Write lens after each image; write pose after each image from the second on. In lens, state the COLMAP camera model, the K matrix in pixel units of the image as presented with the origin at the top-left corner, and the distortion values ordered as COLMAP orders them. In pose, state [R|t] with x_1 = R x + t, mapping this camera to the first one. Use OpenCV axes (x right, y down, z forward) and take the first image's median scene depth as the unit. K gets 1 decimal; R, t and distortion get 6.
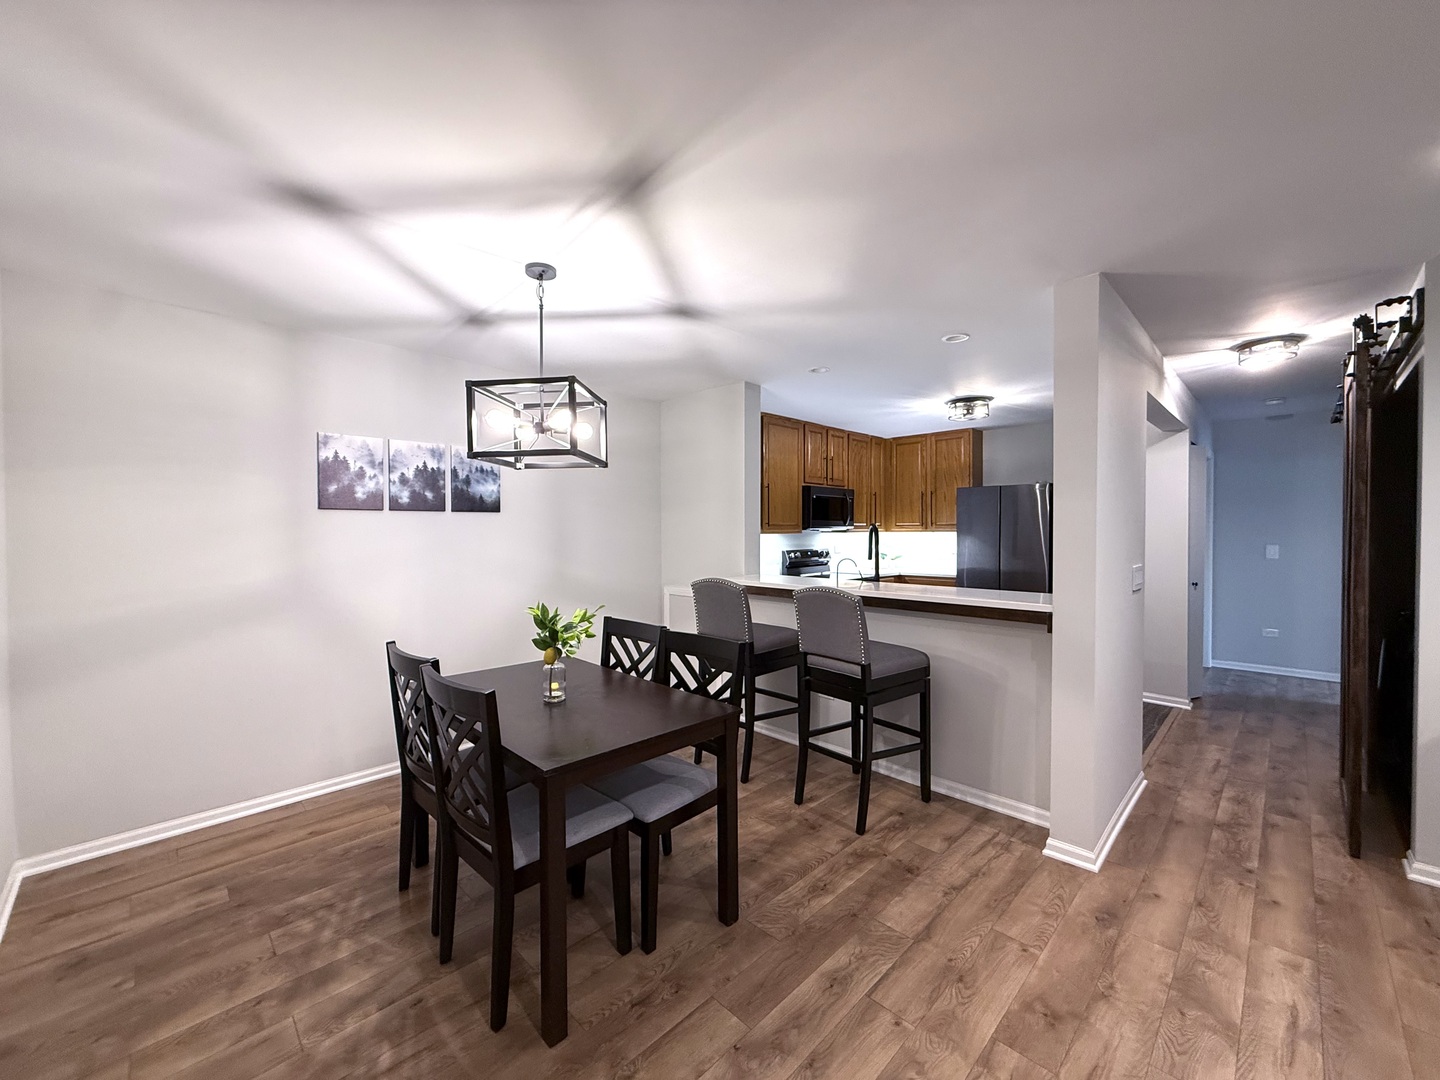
lens RADIAL K [[571.6, 0, 714.6], [0, 571.6, 539.5], [0, 0, 1]] dist [-0.000402, 0.000110]
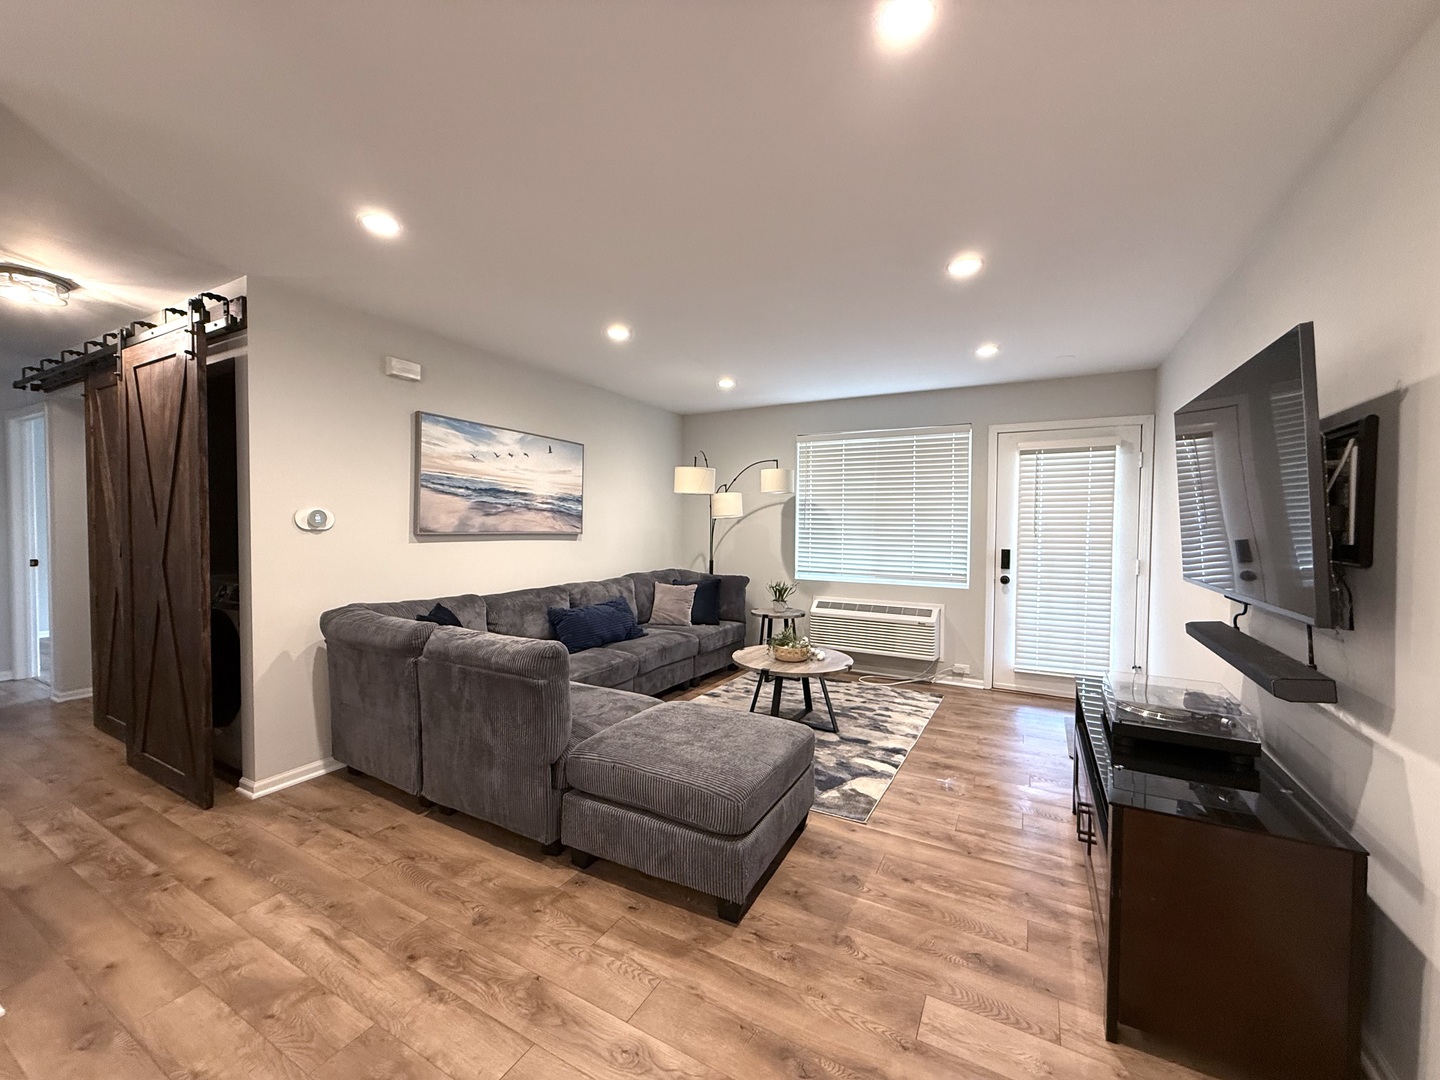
lens RADIAL K [[574.0, 0, 720.0], [0, 574.0, 540.0], [0, 0, 1]] dist [0.001091, 0.000276]
pose [[-0.286874, -0.027076, 0.957586, -0.136387], [0.012092, 0.999418, 0.031882, 0.025503], [-0.957892, 0.020726, -0.286380, 0.306994]]
